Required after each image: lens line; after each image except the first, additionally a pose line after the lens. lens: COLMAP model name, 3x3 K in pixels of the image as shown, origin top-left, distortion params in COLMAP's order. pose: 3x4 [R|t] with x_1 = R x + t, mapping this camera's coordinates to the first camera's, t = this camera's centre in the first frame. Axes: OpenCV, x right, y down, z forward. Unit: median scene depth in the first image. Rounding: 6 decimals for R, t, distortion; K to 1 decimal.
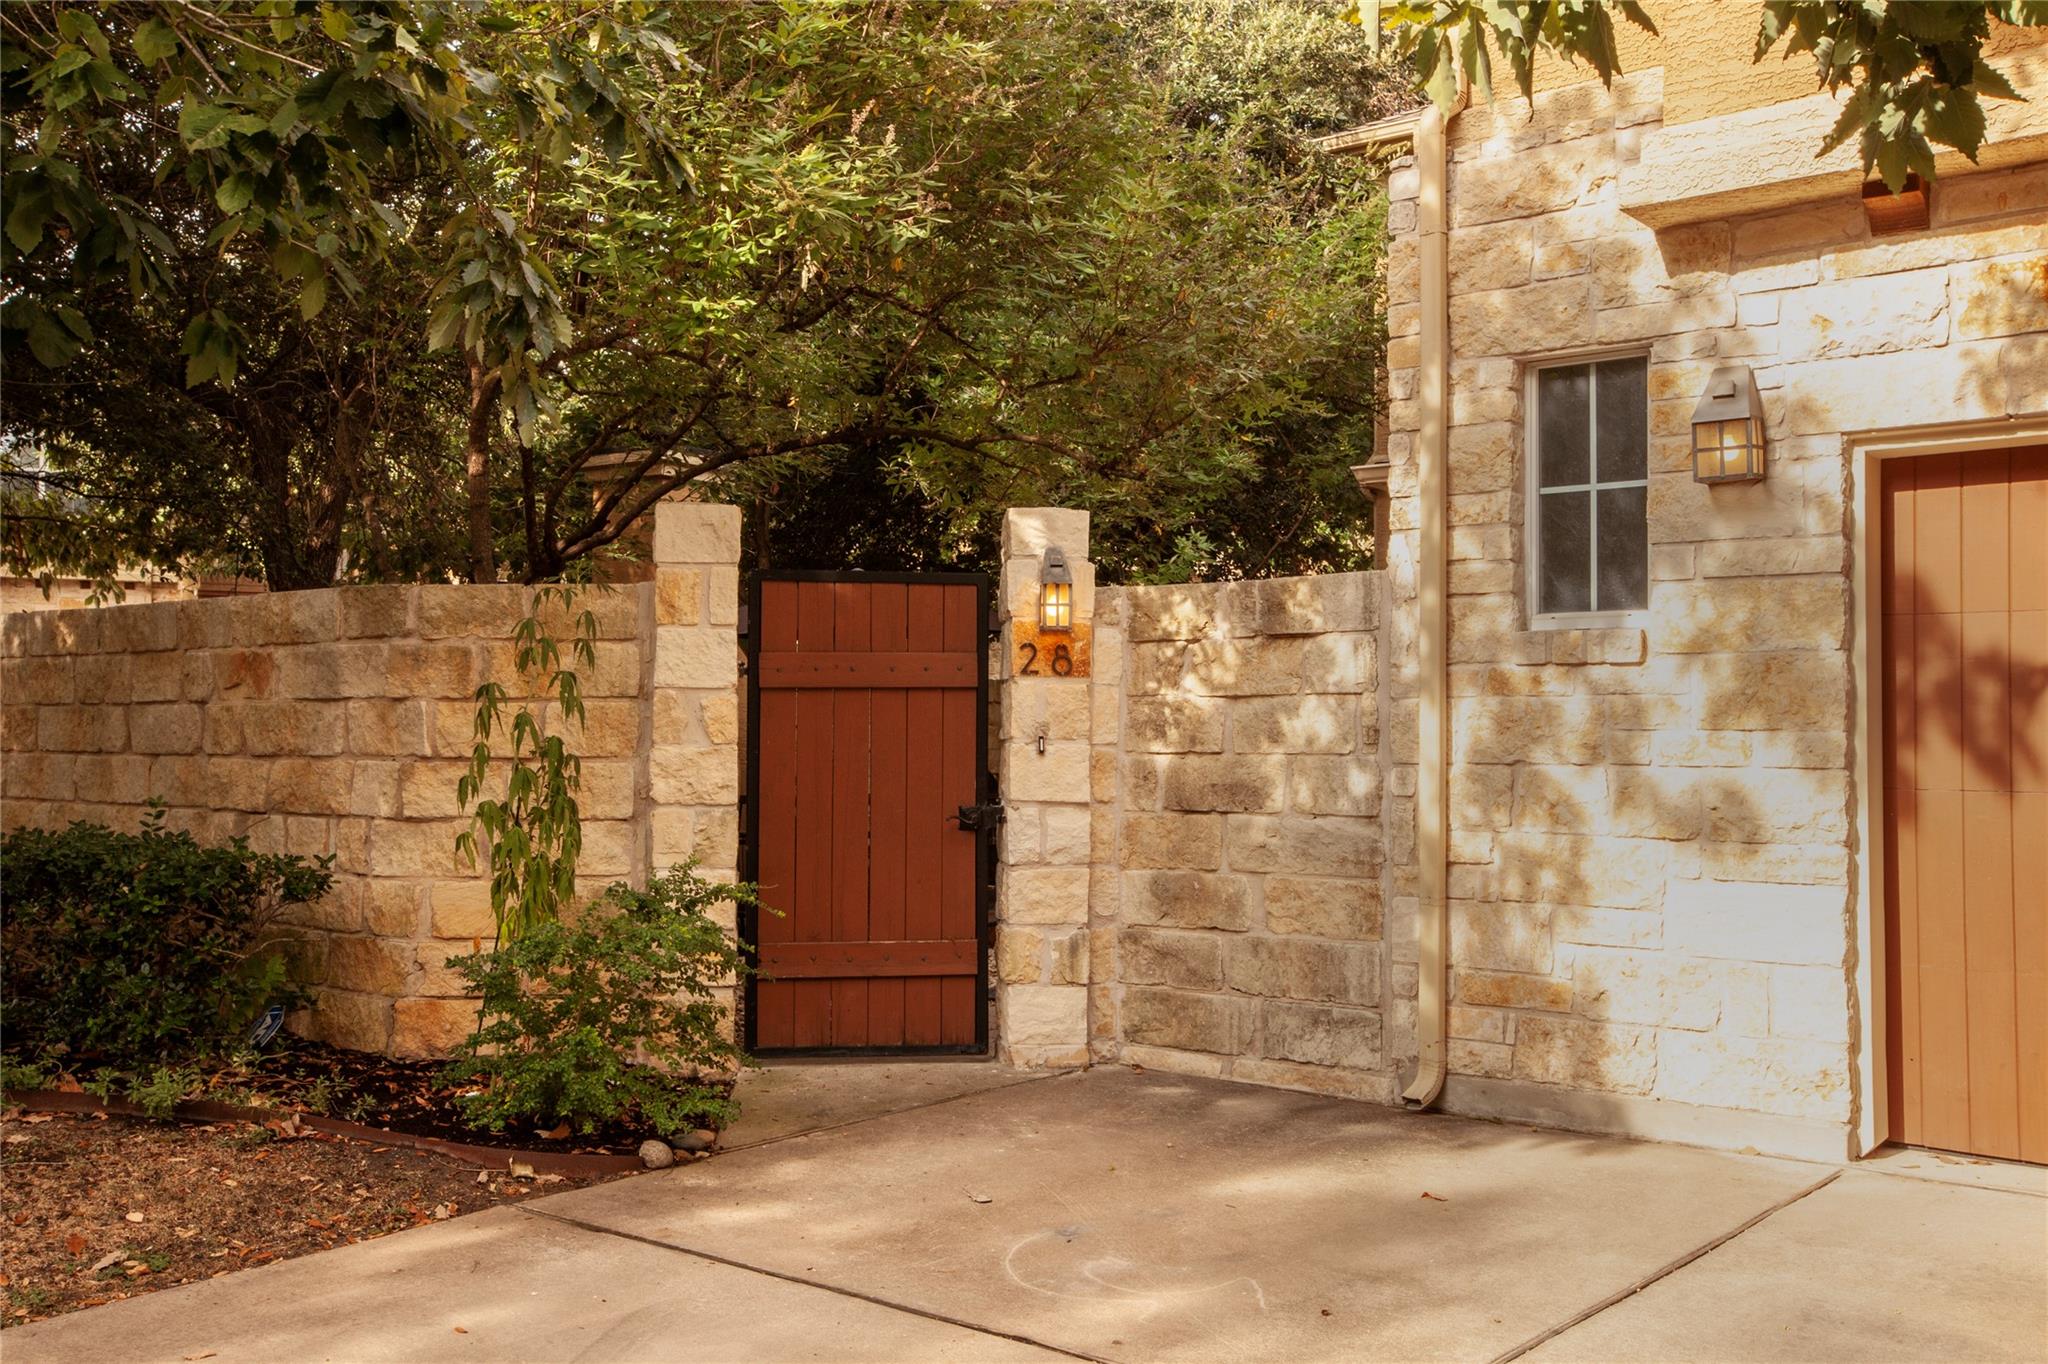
lens RADIAL K [[1957.0, 0, 1024.0], [0, 1957.0, 682.0], [0, 0, 1]] dist [0.070956, 0.010947]
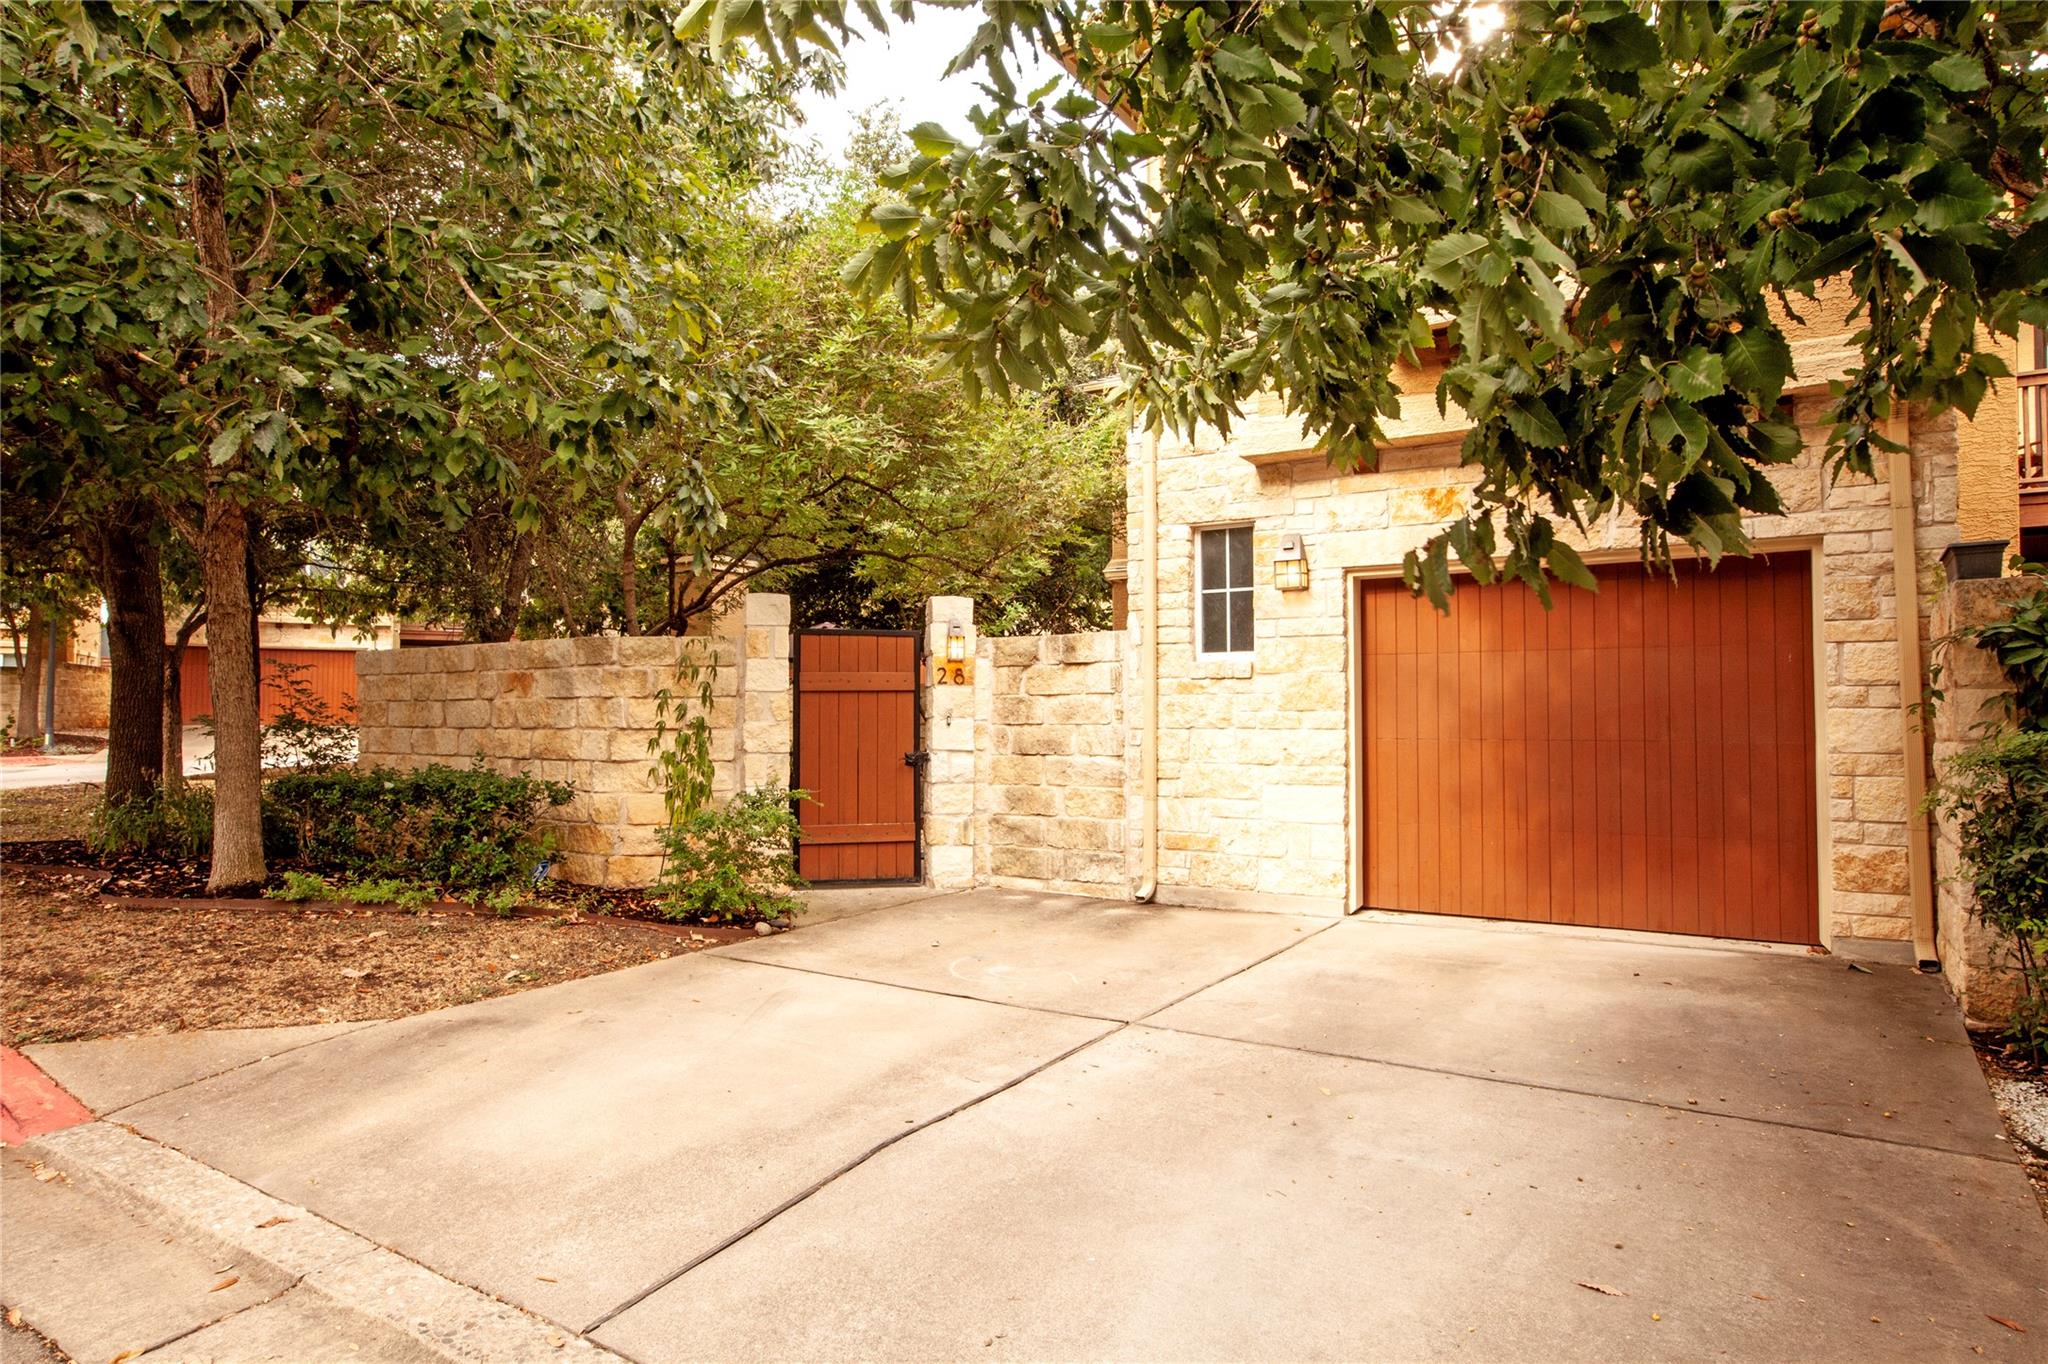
lens RADIAL K [[1191.3, 0, 1024.0], [0, 1191.3, 682.0], [0, 0, 1]] dist [-0.000450, -0.000005]
pose [[0.994116, -0.001996, 0.108302, -0.048345], [0.002223, 0.999996, -0.001977, -0.003258], [-0.108298, 0.002206, 0.994116, -0.180489]]
